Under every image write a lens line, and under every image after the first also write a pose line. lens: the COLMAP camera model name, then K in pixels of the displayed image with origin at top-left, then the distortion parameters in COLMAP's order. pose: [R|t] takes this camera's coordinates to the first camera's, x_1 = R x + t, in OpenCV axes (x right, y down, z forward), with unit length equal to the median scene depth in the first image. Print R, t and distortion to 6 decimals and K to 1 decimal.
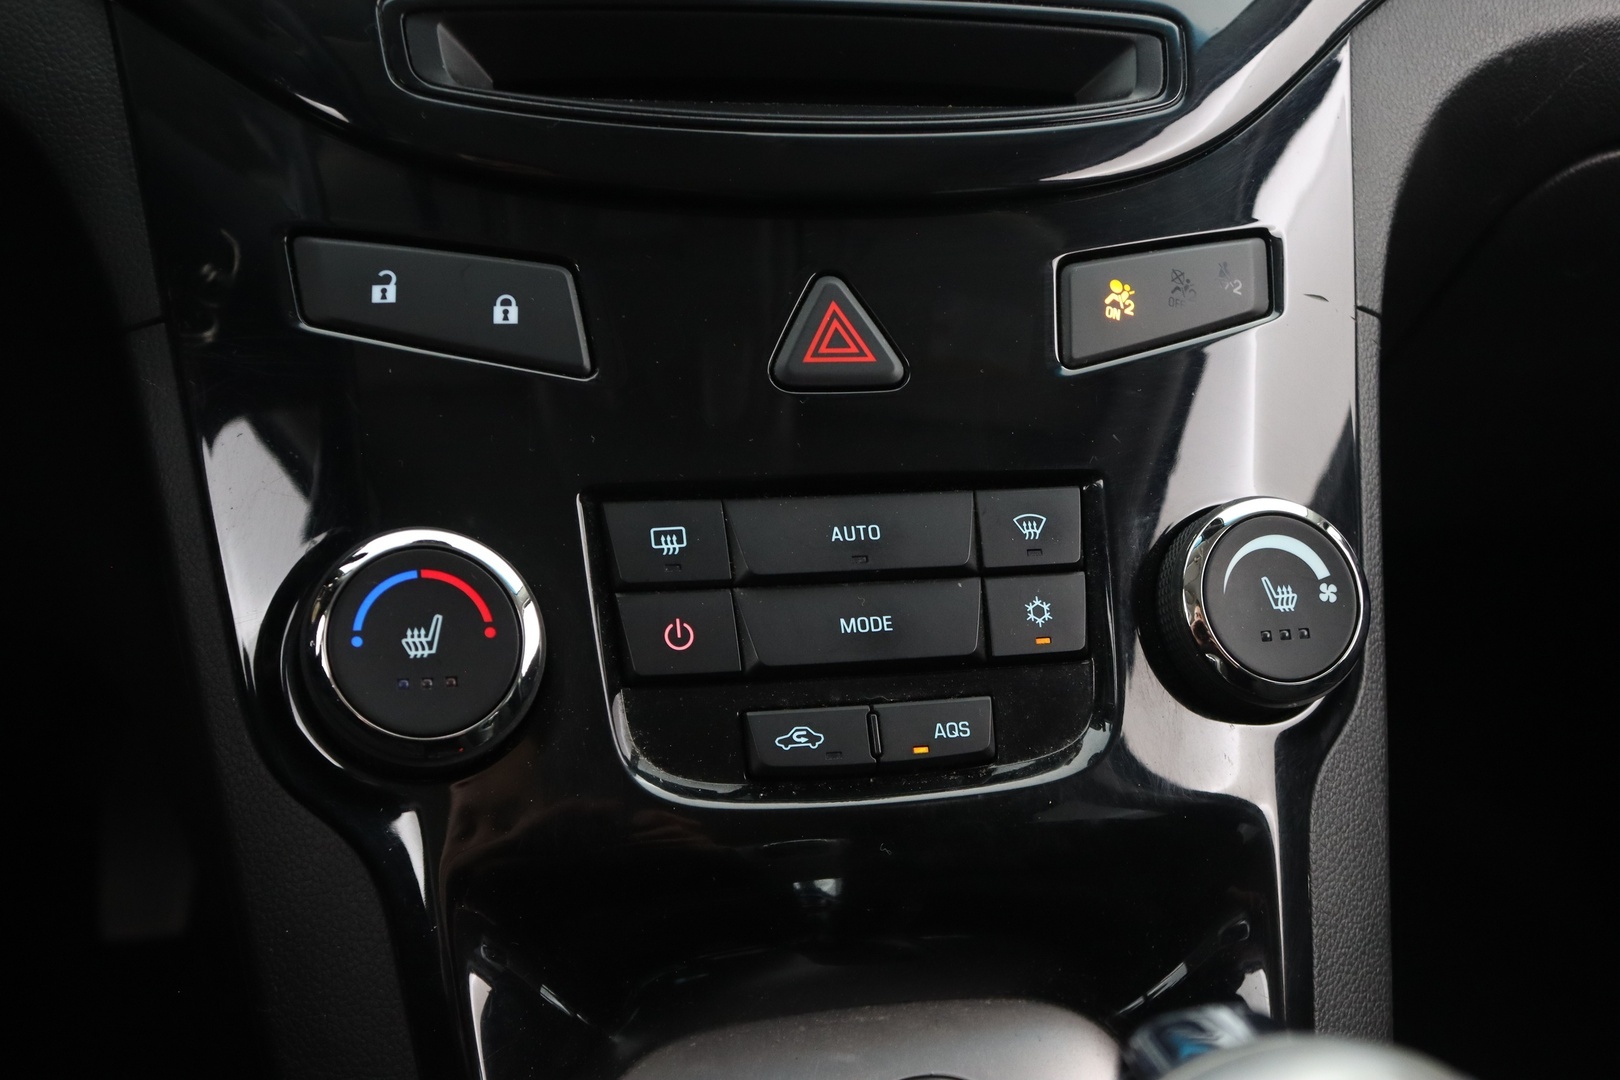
lens RADIAL K [[1850.9, 0, 810.0], [0, 1850.9, 540.0], [0, 0, 1]] dist [-0.015597, -0.011249]
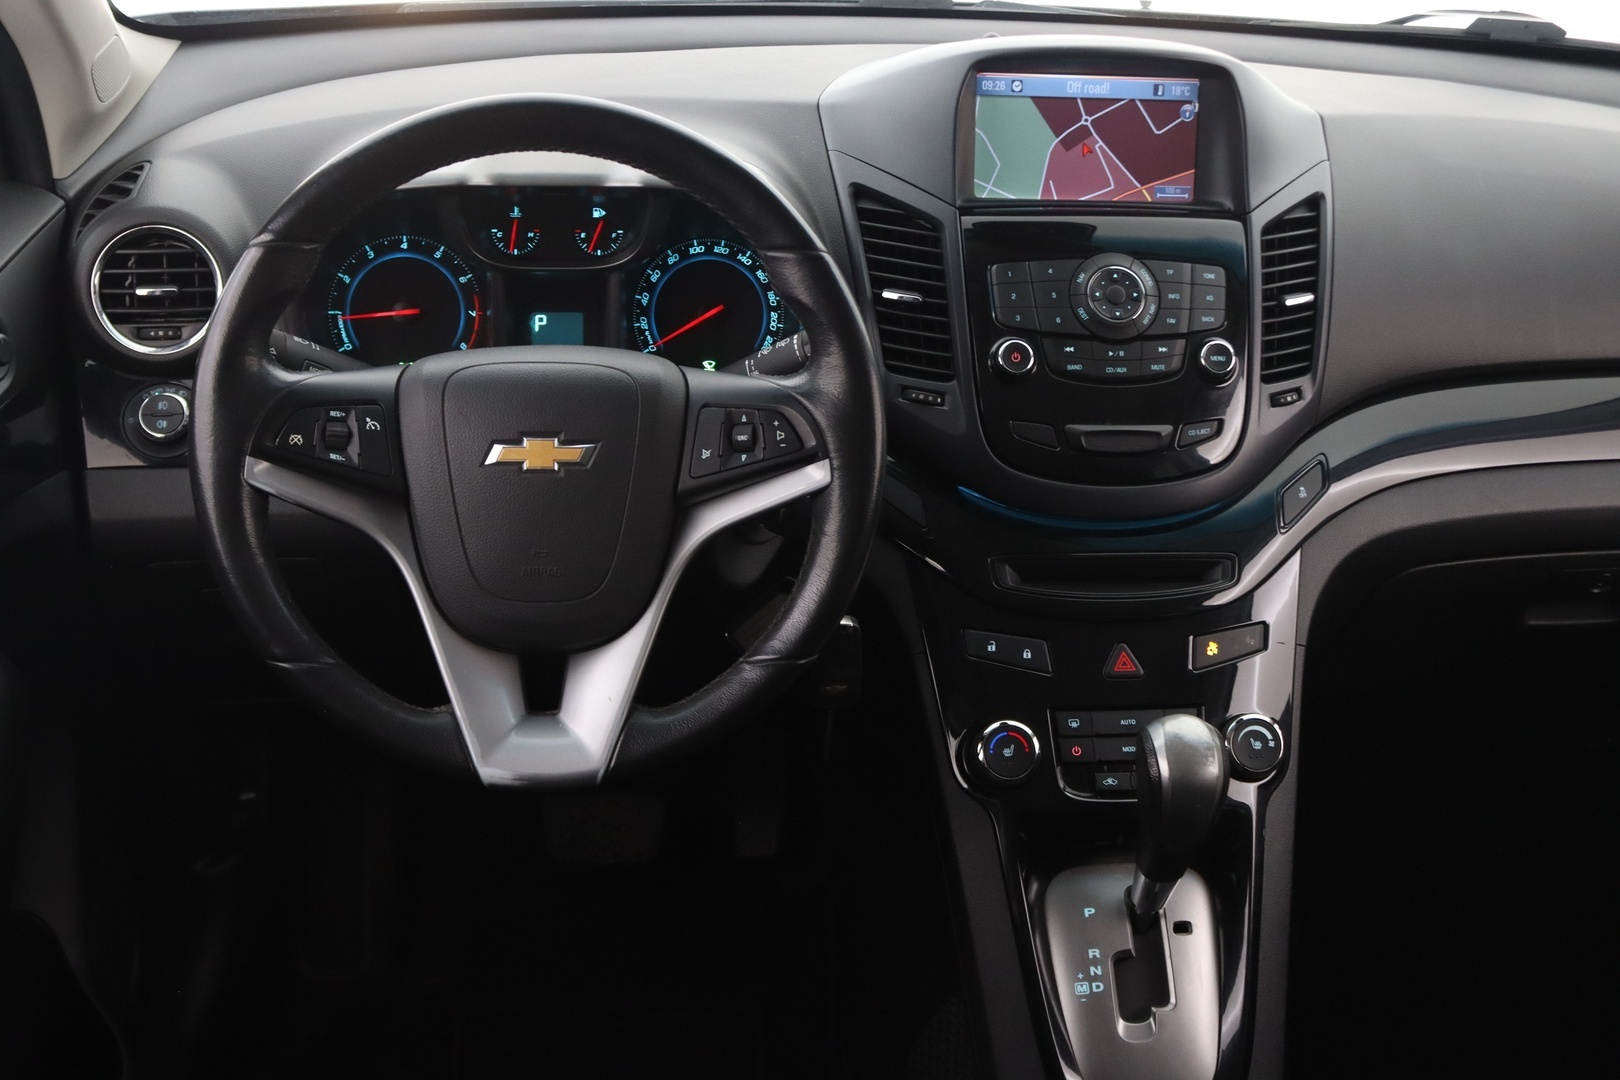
lens RADIAL K [[1734.9, 0, 810.3], [0, 1734.9, 576.2], [0, 0, 1]] dist [-0.073487, 0.020094]
pose [[0.990564, 0.026340, -0.134497, -0.131275], [-0.025800, 0.999651, 0.005759, -0.270312], [0.134602, -0.002234, 0.990897, -2.191818]]
